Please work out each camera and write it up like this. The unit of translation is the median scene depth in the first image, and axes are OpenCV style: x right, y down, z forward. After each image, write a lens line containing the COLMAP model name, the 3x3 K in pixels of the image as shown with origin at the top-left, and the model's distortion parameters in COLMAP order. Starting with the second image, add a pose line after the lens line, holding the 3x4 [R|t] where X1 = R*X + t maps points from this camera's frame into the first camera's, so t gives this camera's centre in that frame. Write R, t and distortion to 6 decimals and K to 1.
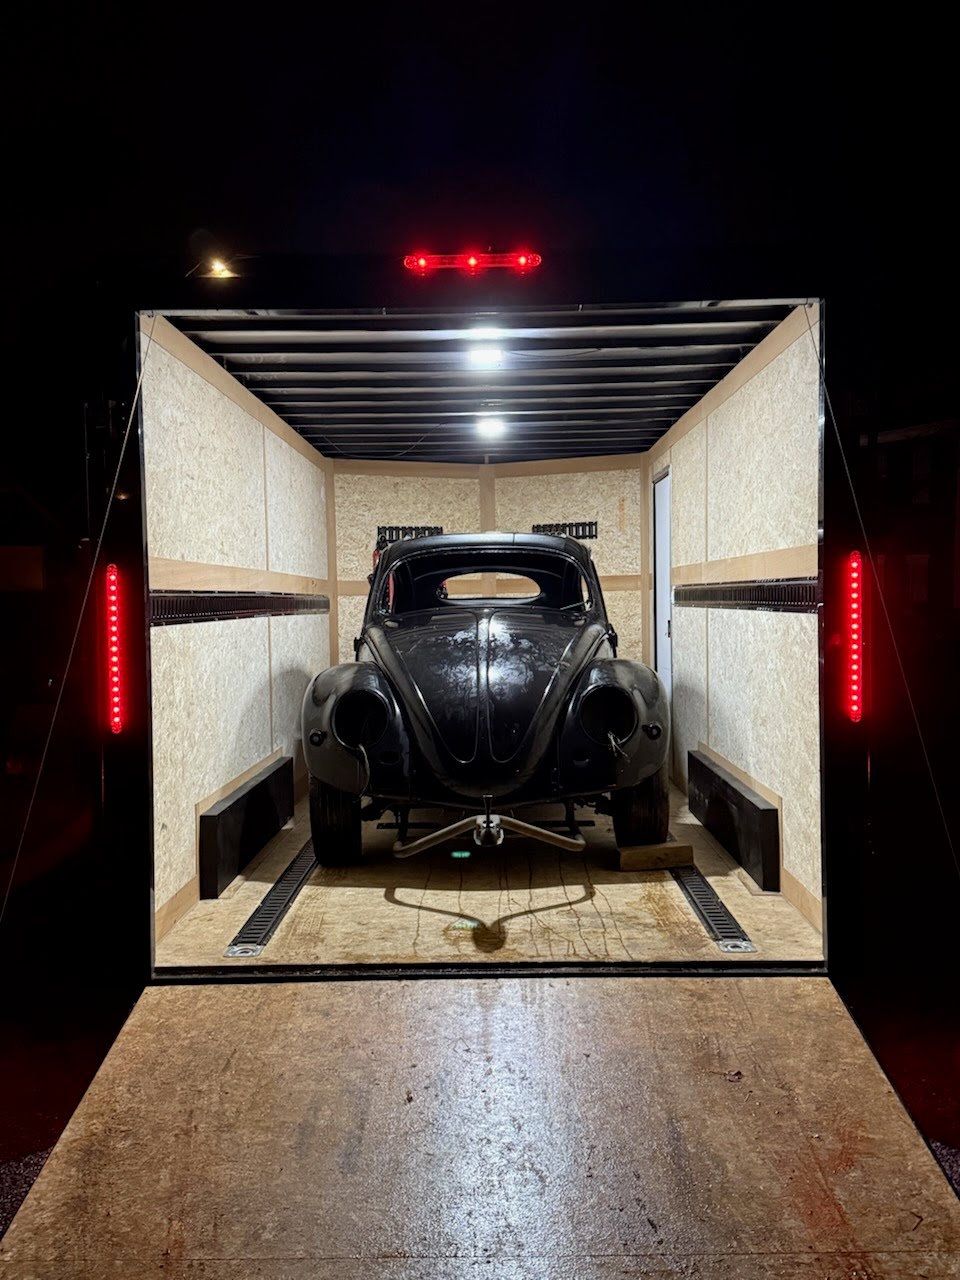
lens RADIAL K [[1244.7, 0, 478.8], [0, 1244.7, 643.7], [0, 0, 1]] dist [-0.077524, 0.000000]
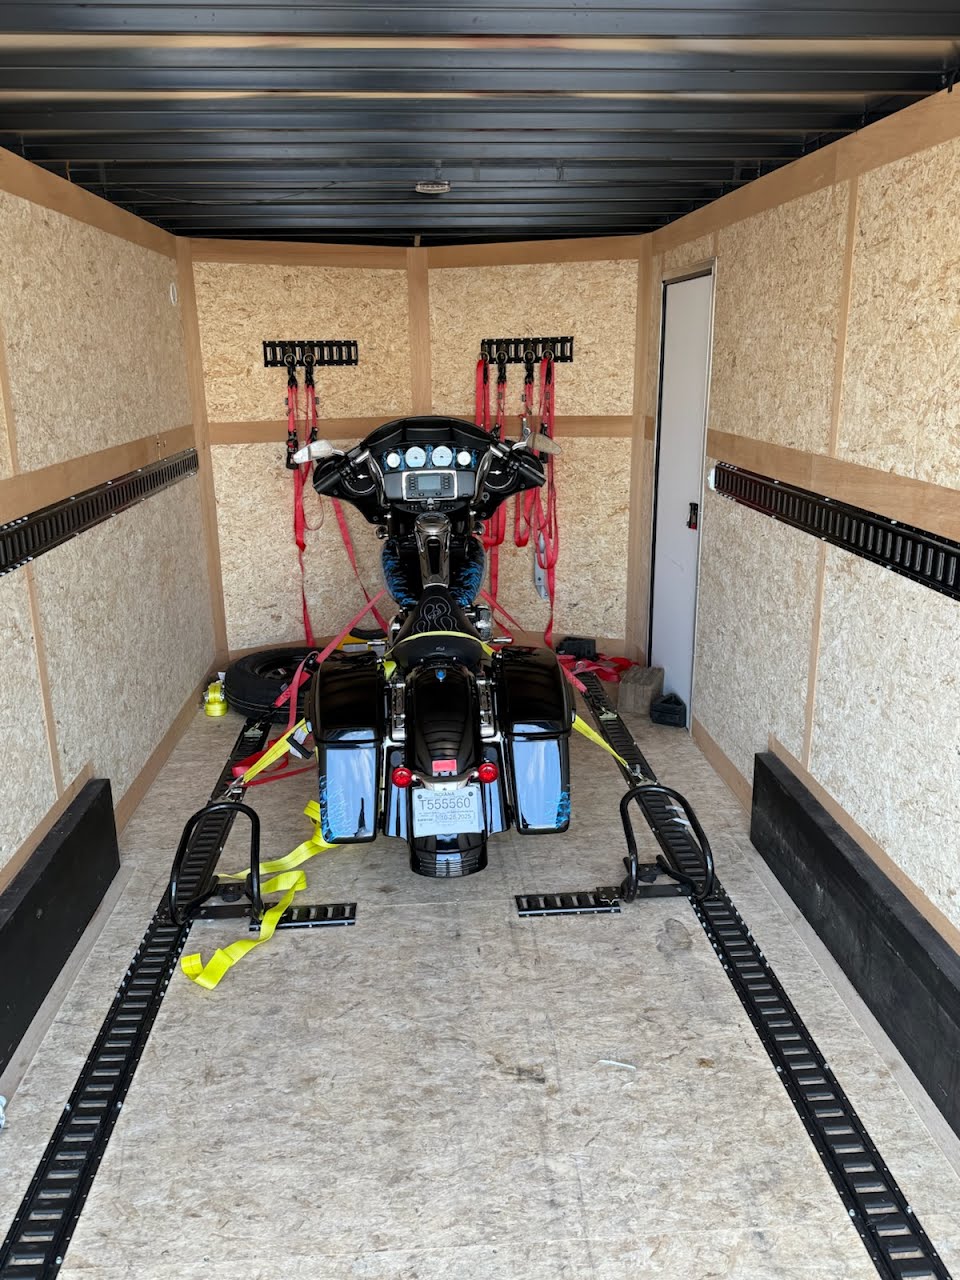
lens RADIAL K [[956.2, 0, 475.9], [0, 956.2, 637.0], [0, 0, 1]] dist [0.034863, -0.052769]
pose [[0.997369, -0.017649, 0.070310, -0.002262], [-0.000672, 0.967617, 0.252422, -0.070403], [-0.072488, -0.251805, 0.965059, 0.428131]]
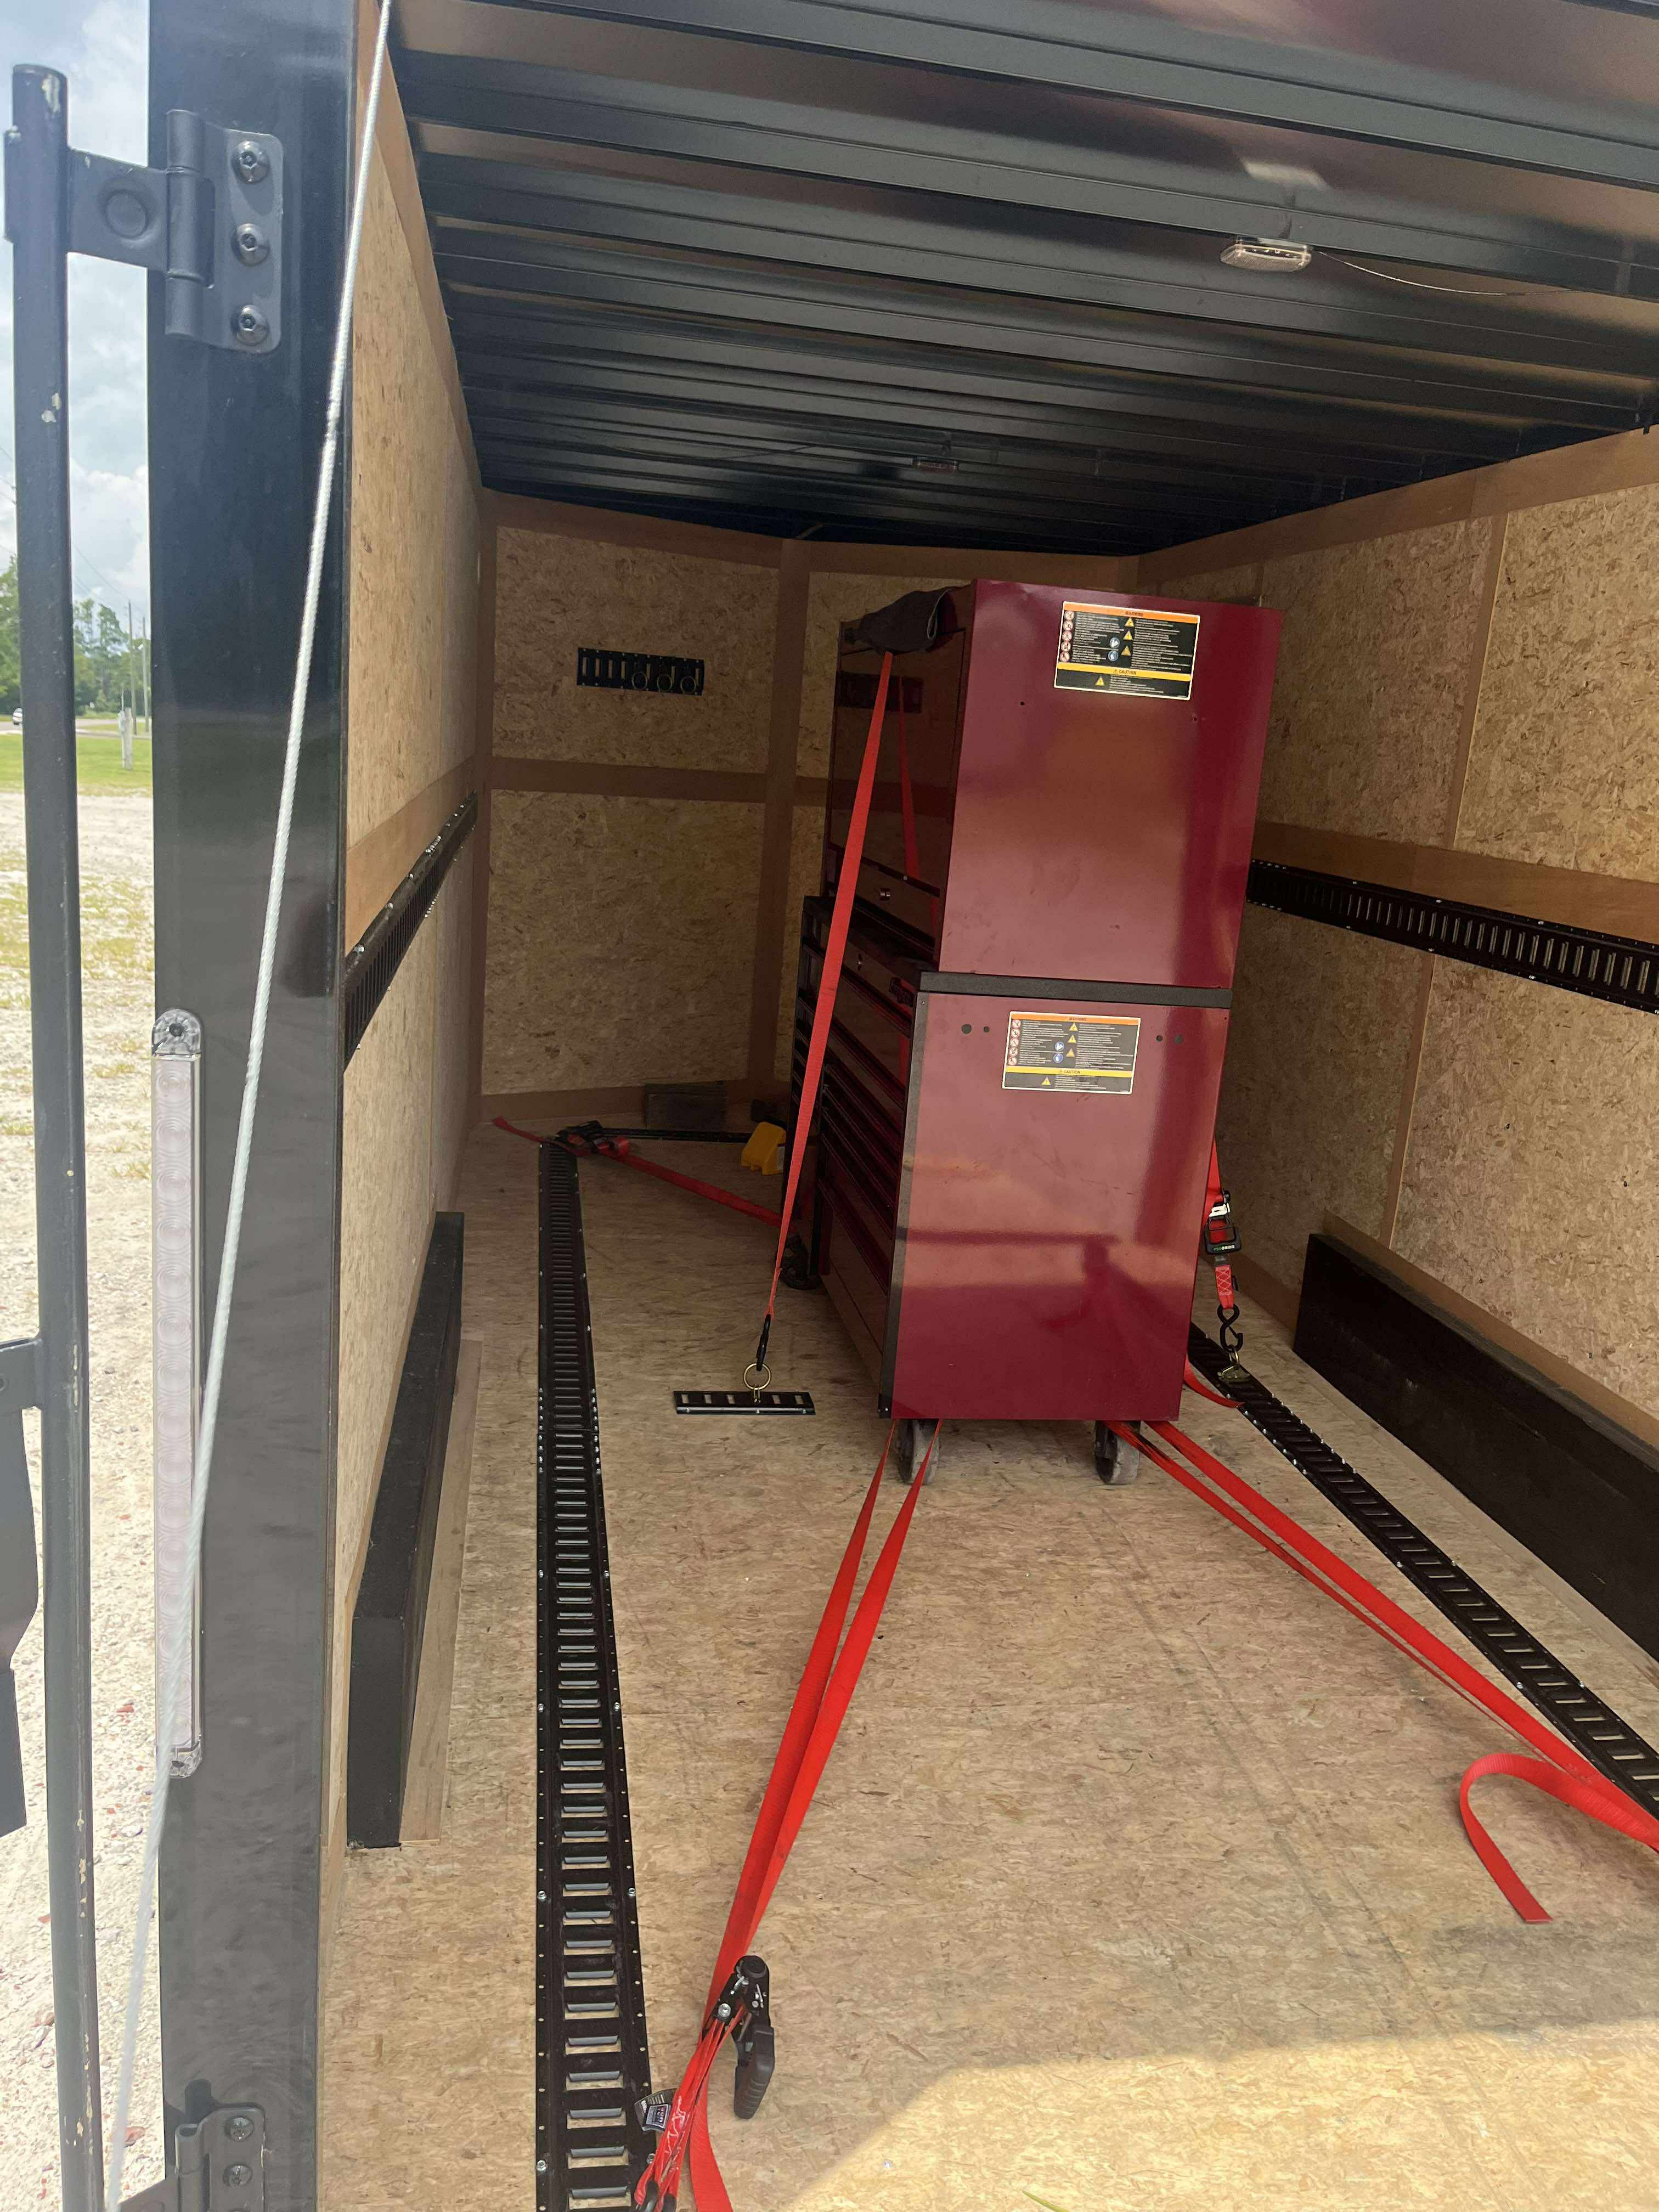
lens RADIAL K [[1616.5, 0, 785.1], [0, 1616.5, 1123.3], [0, 0, 1]] dist [-0.007040, 0.020307]
pose [[0.980809, 0.050986, 0.188187, -0.113210], [-0.089081, 0.975755, 0.199918, -0.046804], [-0.173431, -0.212845, 0.961571, 0.340746]]
